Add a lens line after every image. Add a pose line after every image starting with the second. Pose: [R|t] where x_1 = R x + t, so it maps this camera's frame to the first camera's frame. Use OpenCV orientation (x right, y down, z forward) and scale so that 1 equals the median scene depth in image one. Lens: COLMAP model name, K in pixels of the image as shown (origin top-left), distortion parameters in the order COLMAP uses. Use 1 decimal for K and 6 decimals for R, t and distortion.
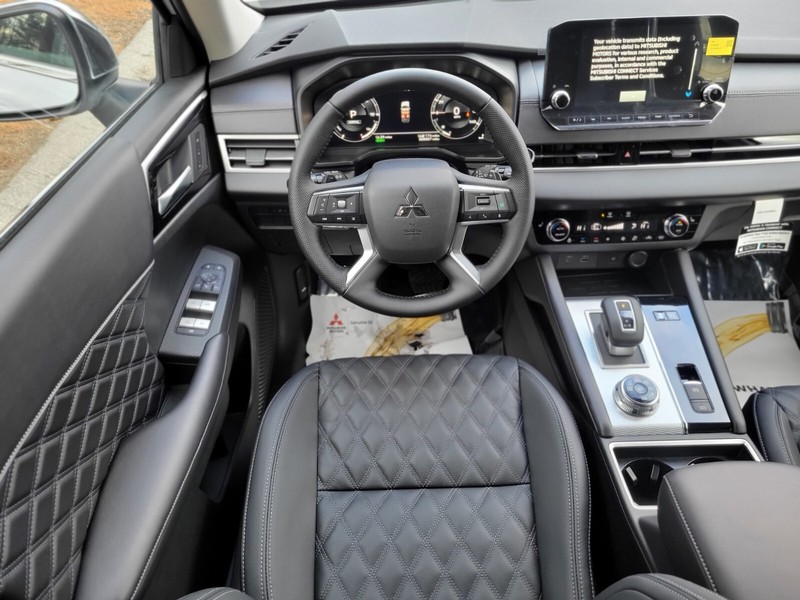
lens RADIAL K [[606.9, 0, 398.1], [0, 606.9, 297.2], [0, 0, 1]] dist [0.038110, -0.029216]
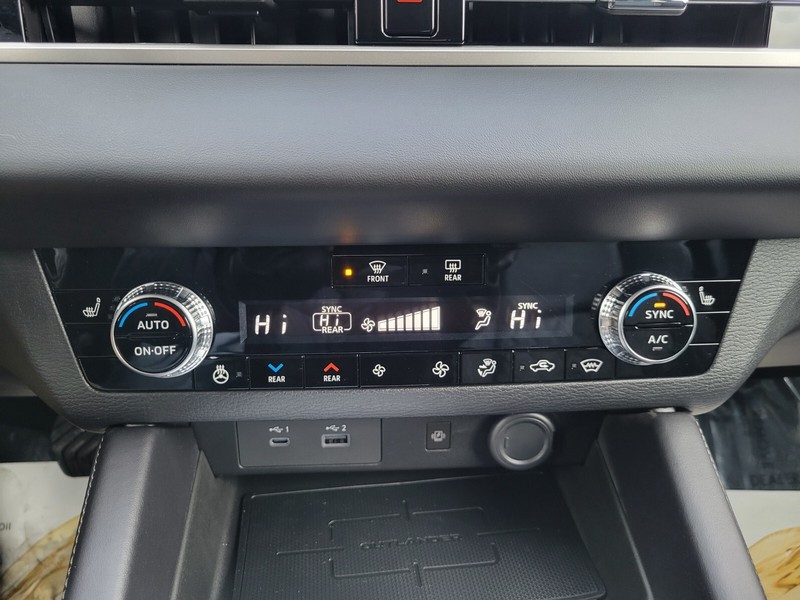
lens RADIAL K [[606.9, 0, 399.8], [0, 606.9, 298.2], [0, 0, 1]] dist [0.038110, -0.029216]
pose [[0.998744, 0.012554, 0.048508, 0.342815], [-0.003683, 0.983878, -0.178801, -0.080797], [-0.049970, 0.178397, 0.982689, 0.759388]]
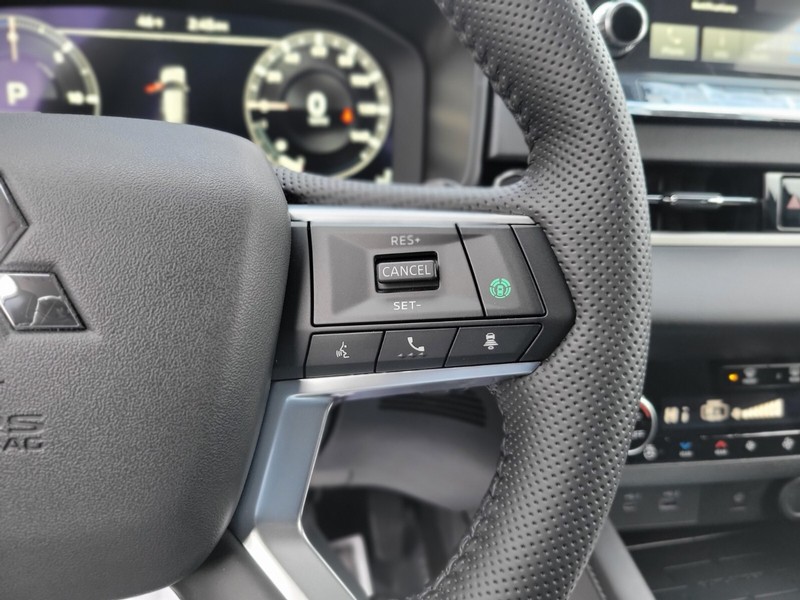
lens RADIAL K [[606.9, 0, 383.5], [0, 606.9, 309.9], [0, 0, 1]] dist [0.038110, -0.029216]
pose [[0.990934, 0.011875, 0.133821, 0.088264], [0.028833, 0.954079, -0.298165, -0.071539], [-0.131217, 0.299320, 0.945087, 0.677613]]
